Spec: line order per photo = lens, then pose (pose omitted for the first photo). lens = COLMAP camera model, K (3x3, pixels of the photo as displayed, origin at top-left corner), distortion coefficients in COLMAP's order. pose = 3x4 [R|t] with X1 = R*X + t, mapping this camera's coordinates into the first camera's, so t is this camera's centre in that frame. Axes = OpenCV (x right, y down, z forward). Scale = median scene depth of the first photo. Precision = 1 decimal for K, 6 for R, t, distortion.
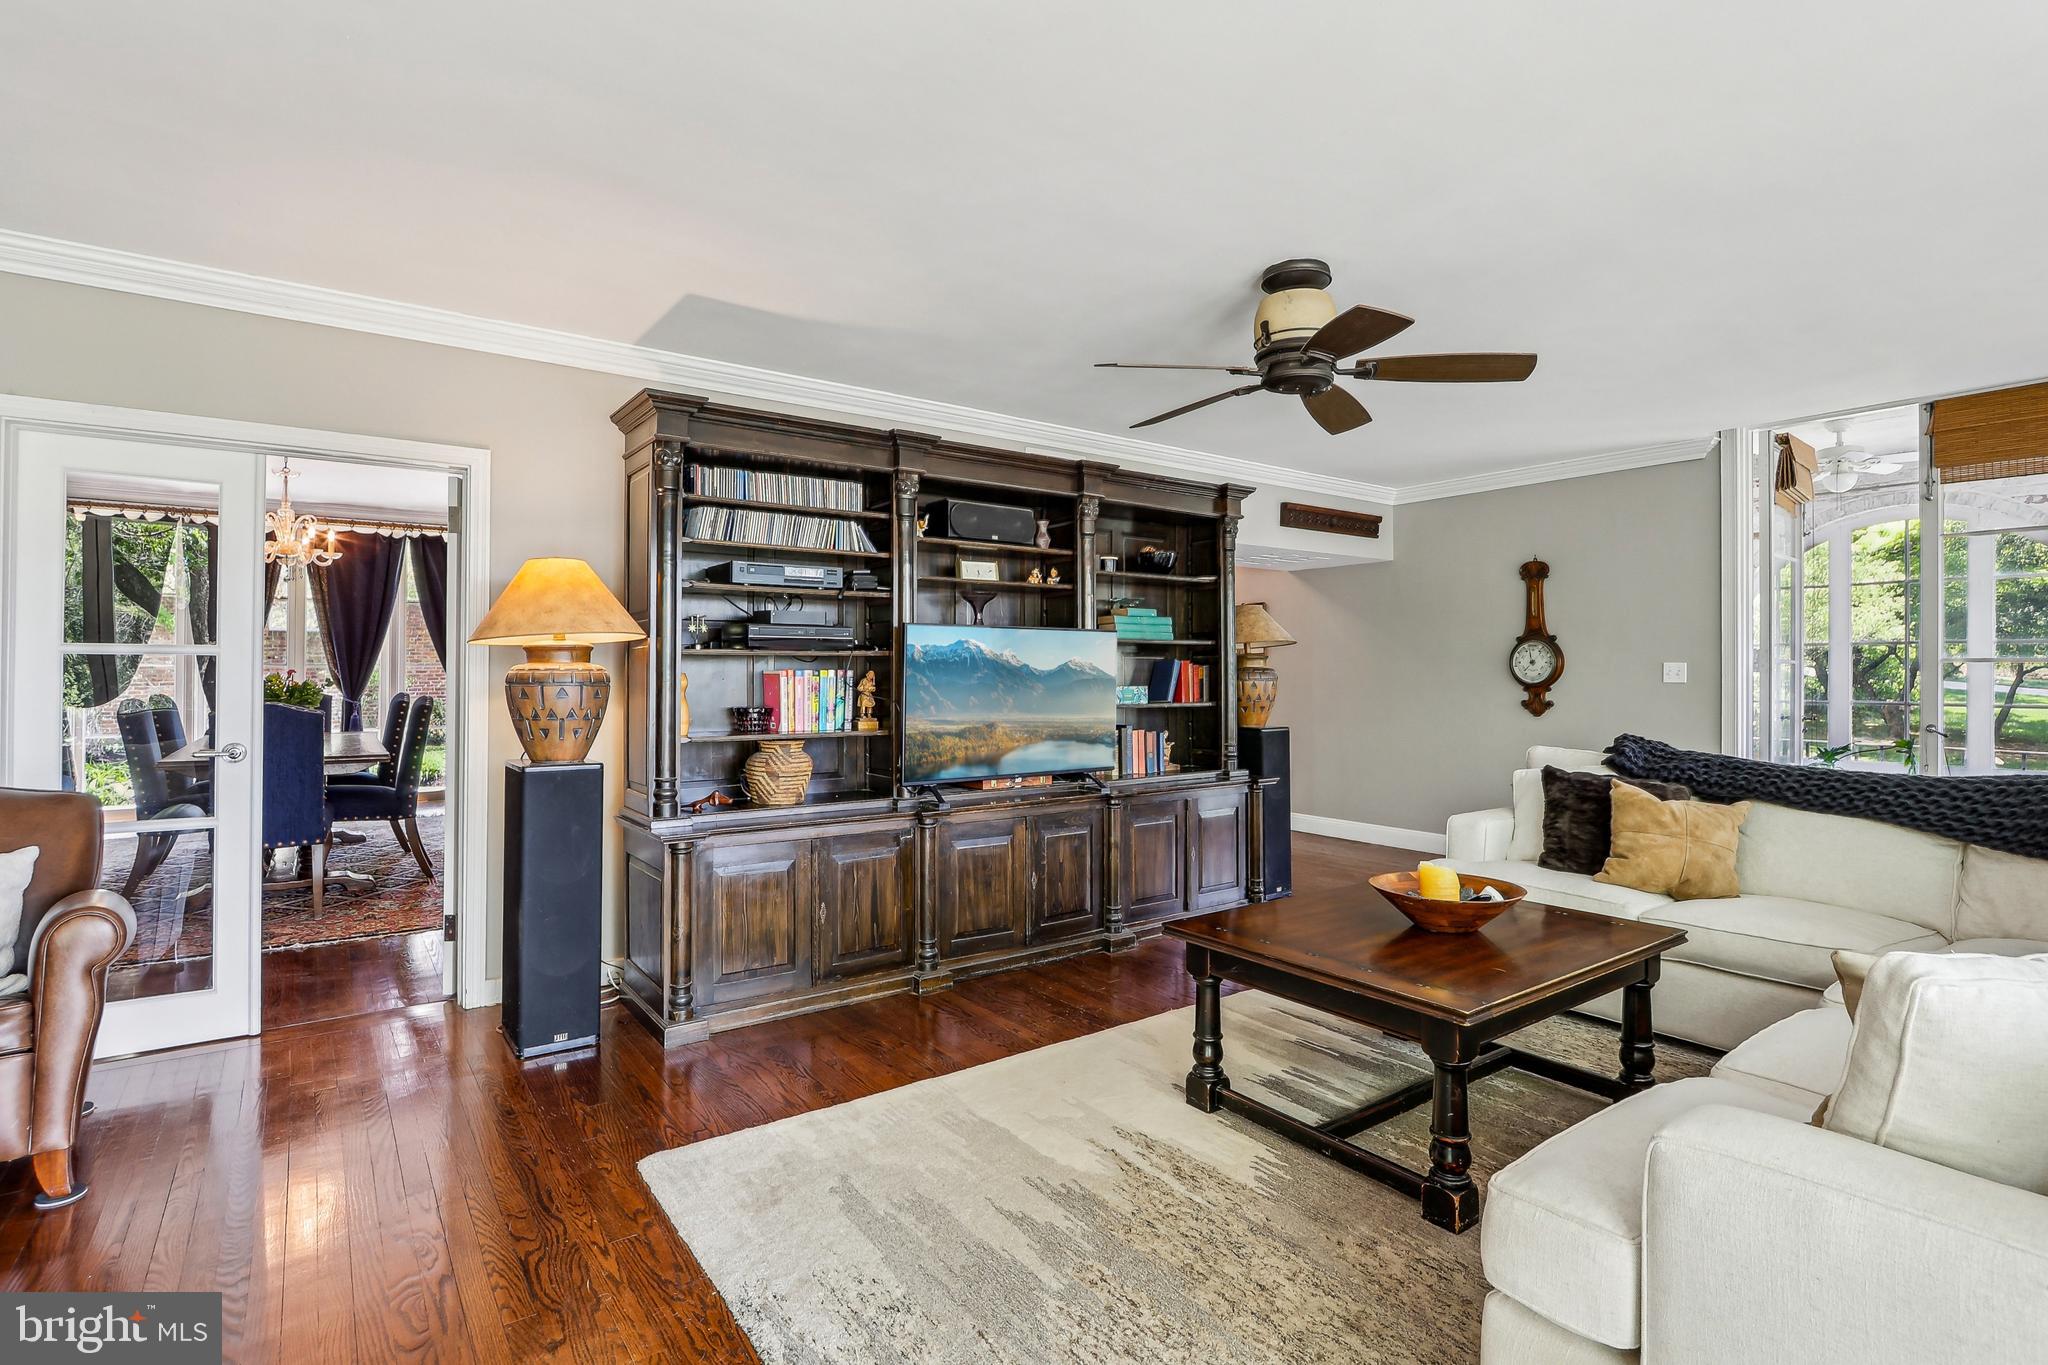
lens RADIAL K [[968.8, 0, 1007.9], [0, 968.8, 666.5], [0, 0, 1]] dist [-0.013284, 0.000374]
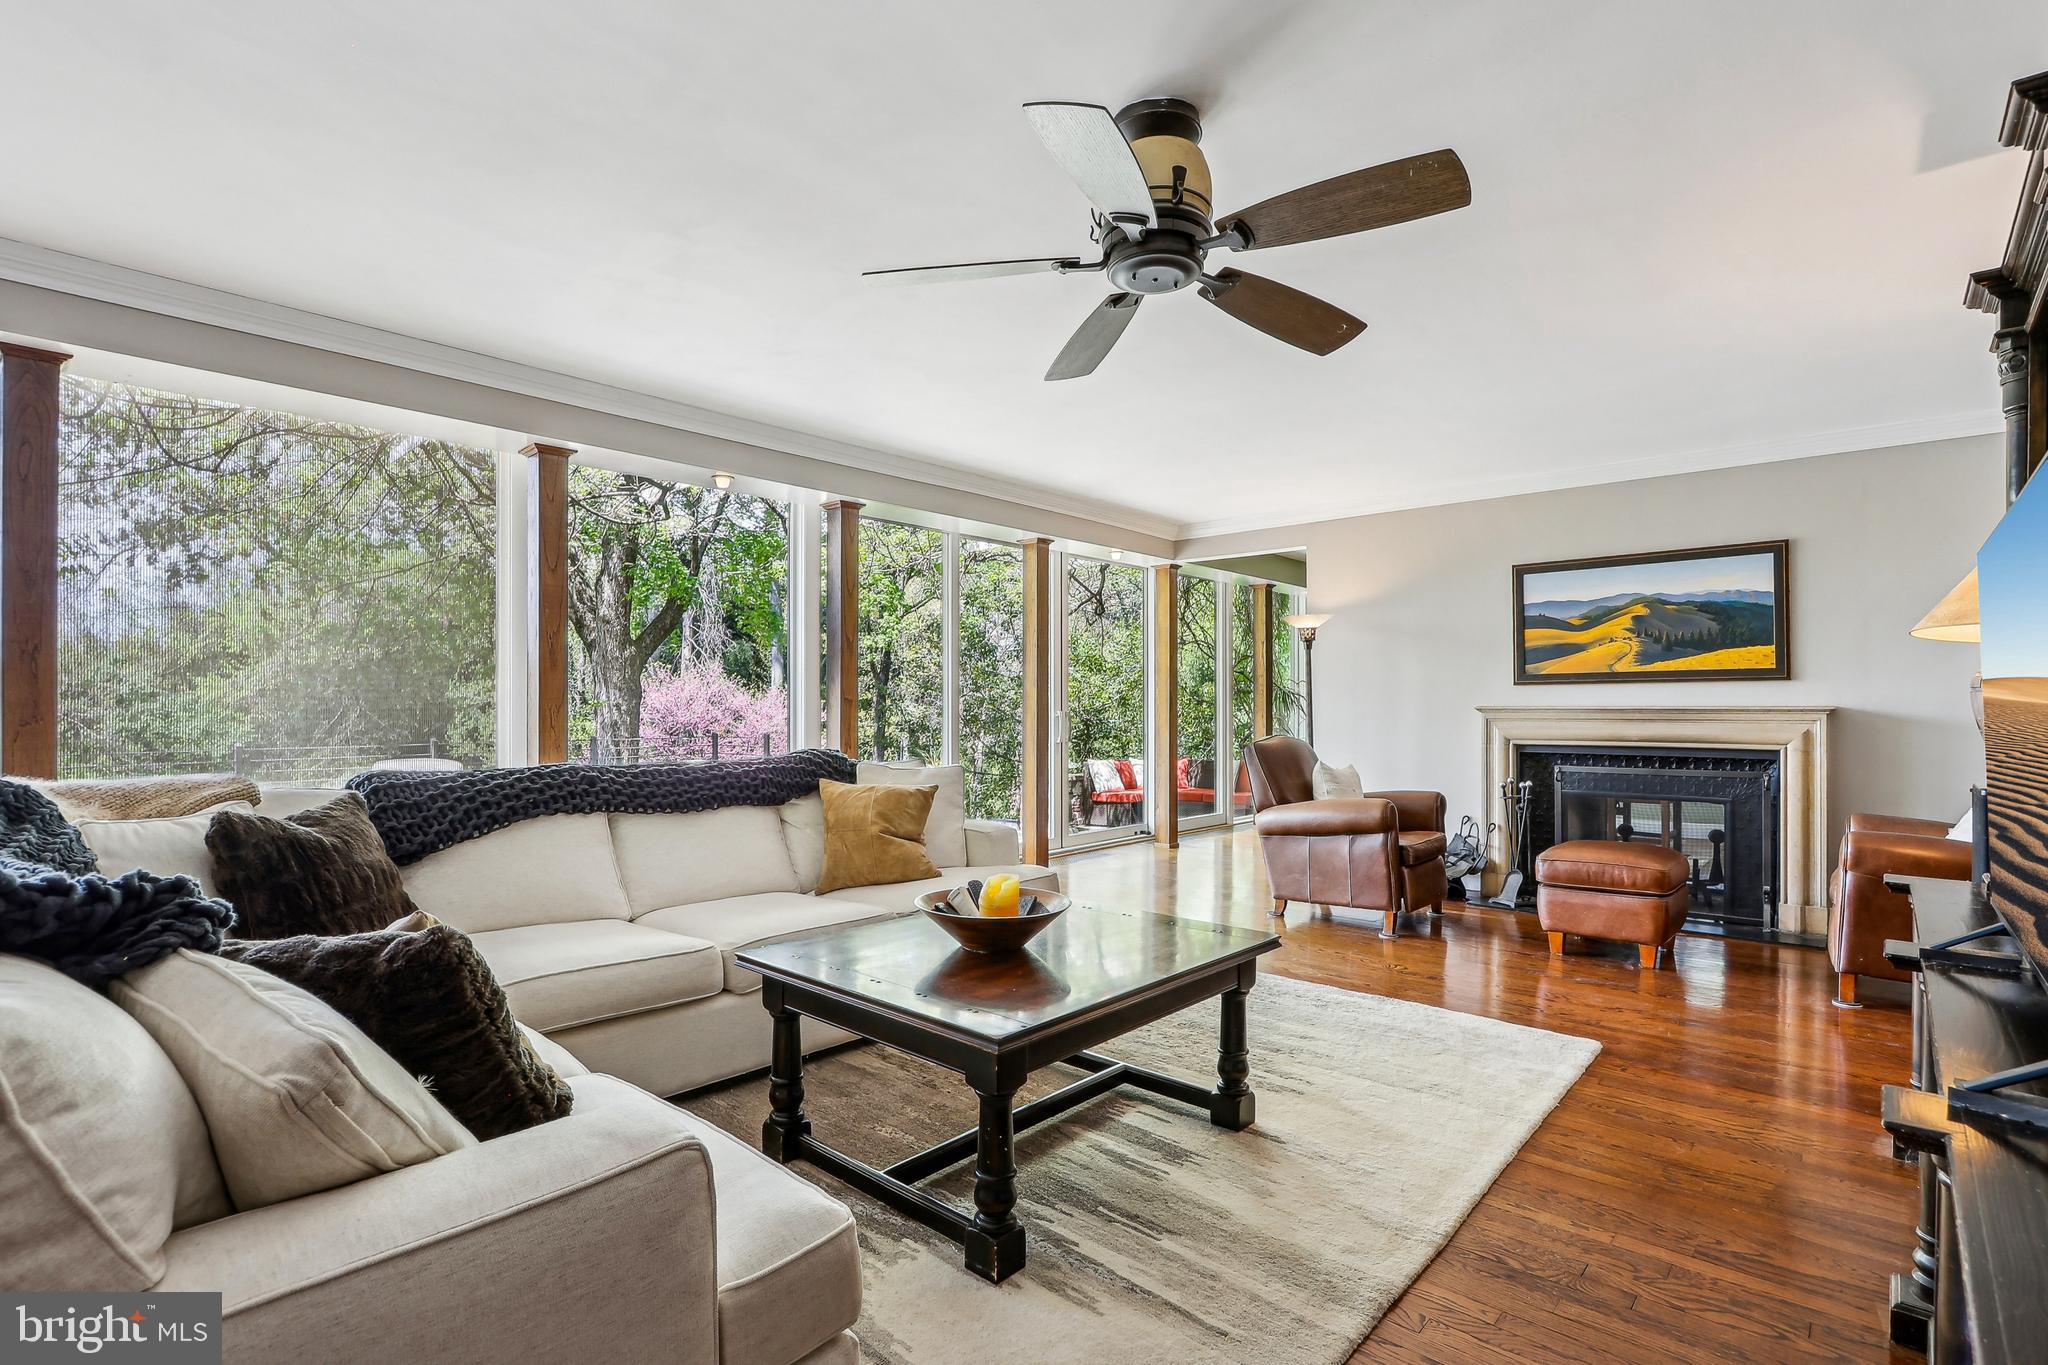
lens RADIAL K [[996.0, 0, 992.9], [0, 996.0, 731.5], [0, 0, 1]] dist [-0.002736, 0.000537]
pose [[-0.978928, 0.005410, -0.204133, 0.656091], [0.000558, 0.999716, 0.023817, 0.039684], [0.204204, 0.023201, -0.978653, 1.958432]]
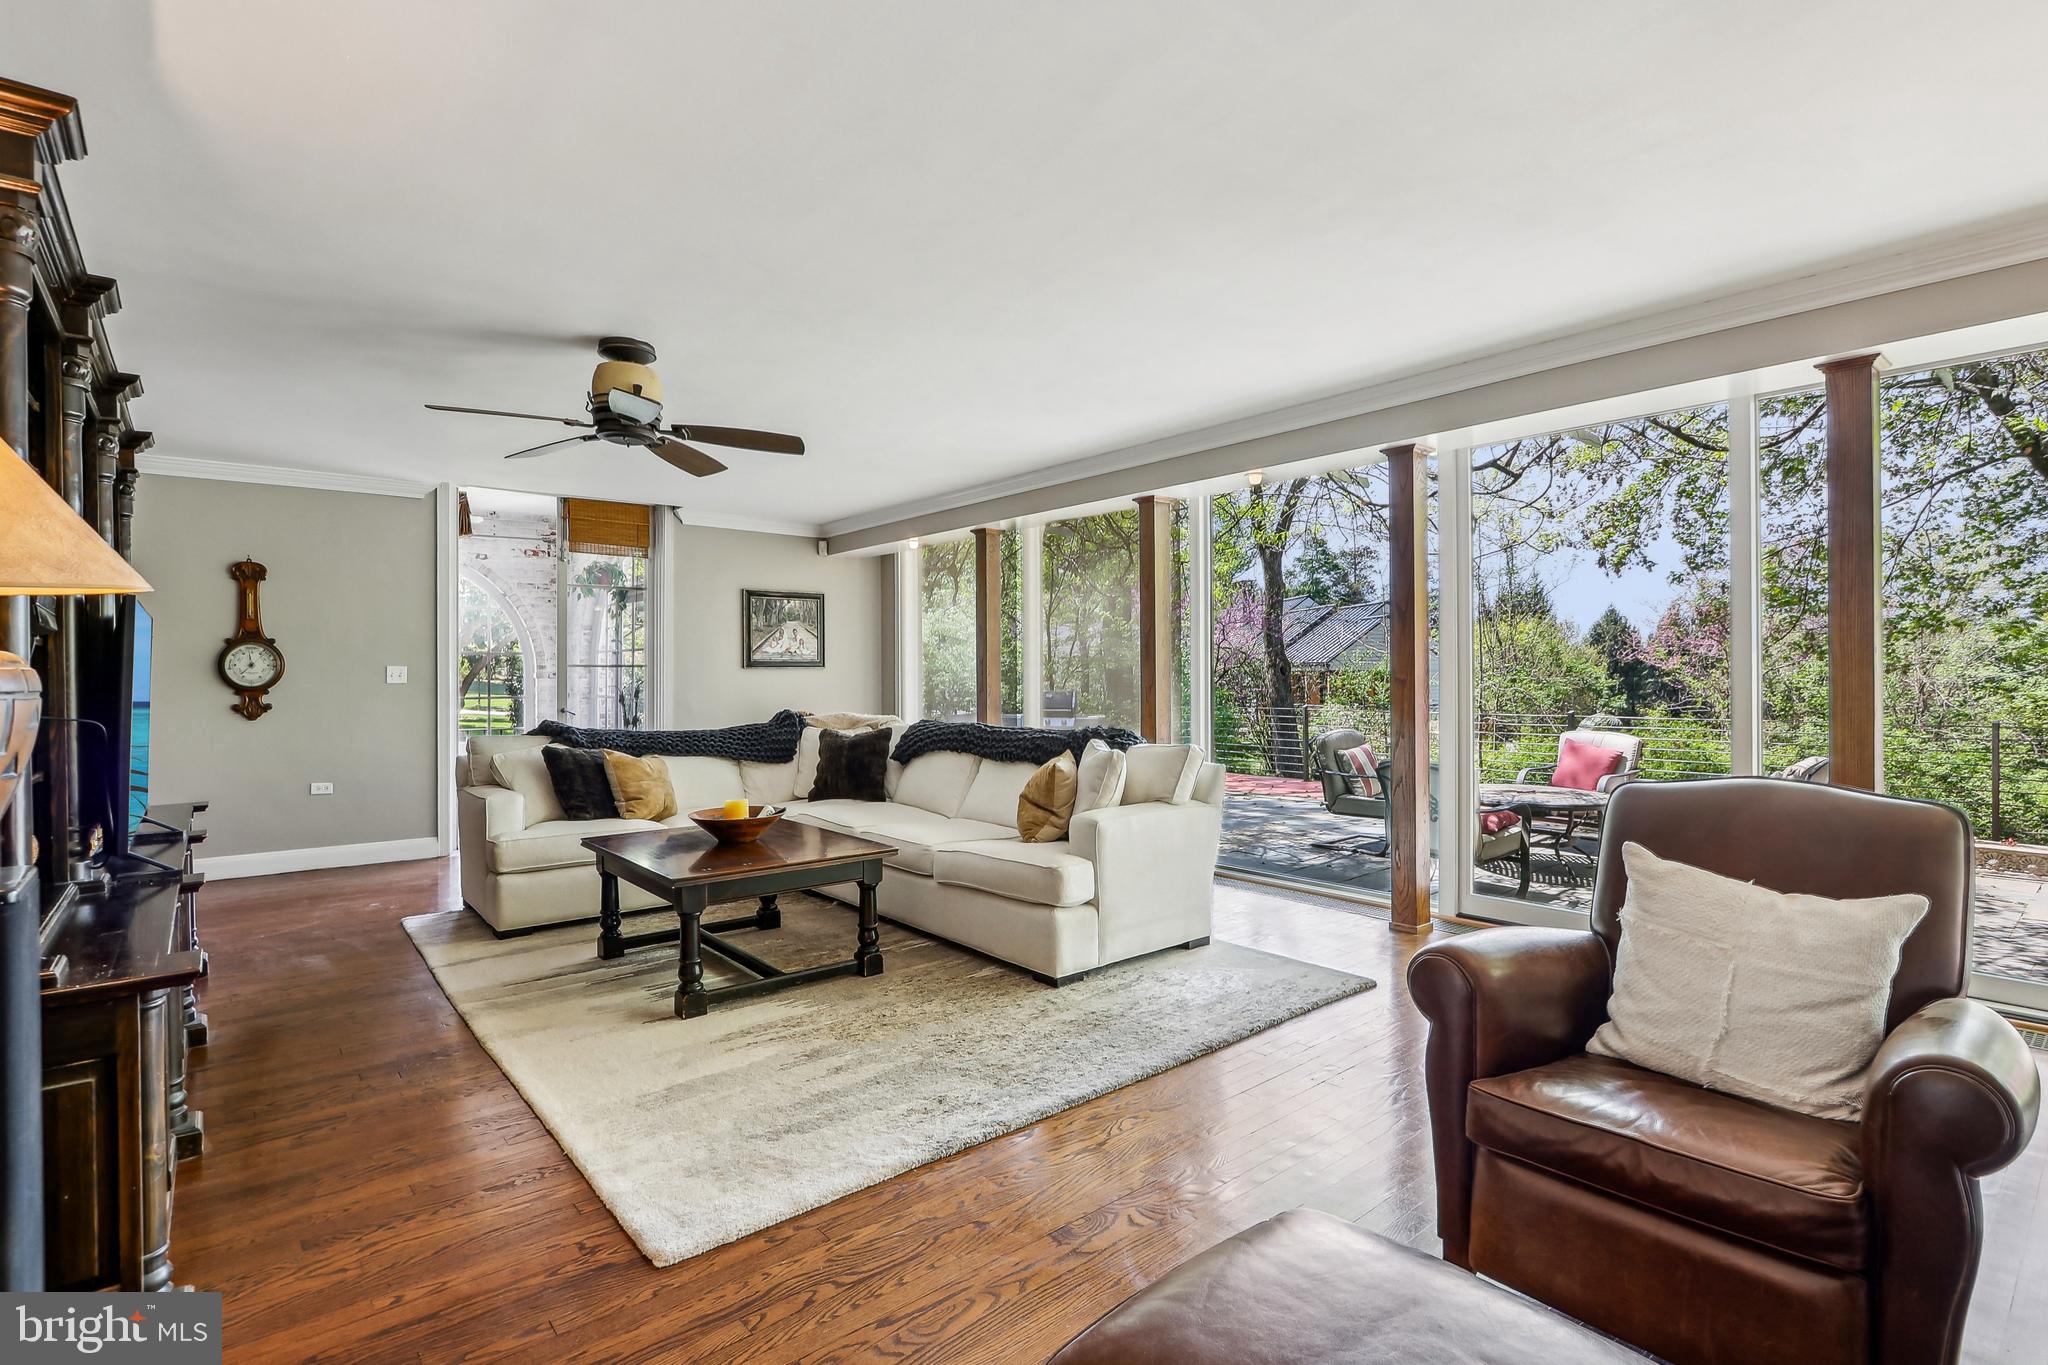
lens RADIAL K [[968.8, 0, 1007.9], [0, 968.8, 666.5], [0, 0, 1]] dist [-0.013284, 0.000374]
pose [[-0.061537, 0.004641, 0.998094, -1.104914], [0.001069, 0.999989, -0.004584, 0.005421], [-0.998104, 0.000785, -0.061542, 0.677512]]
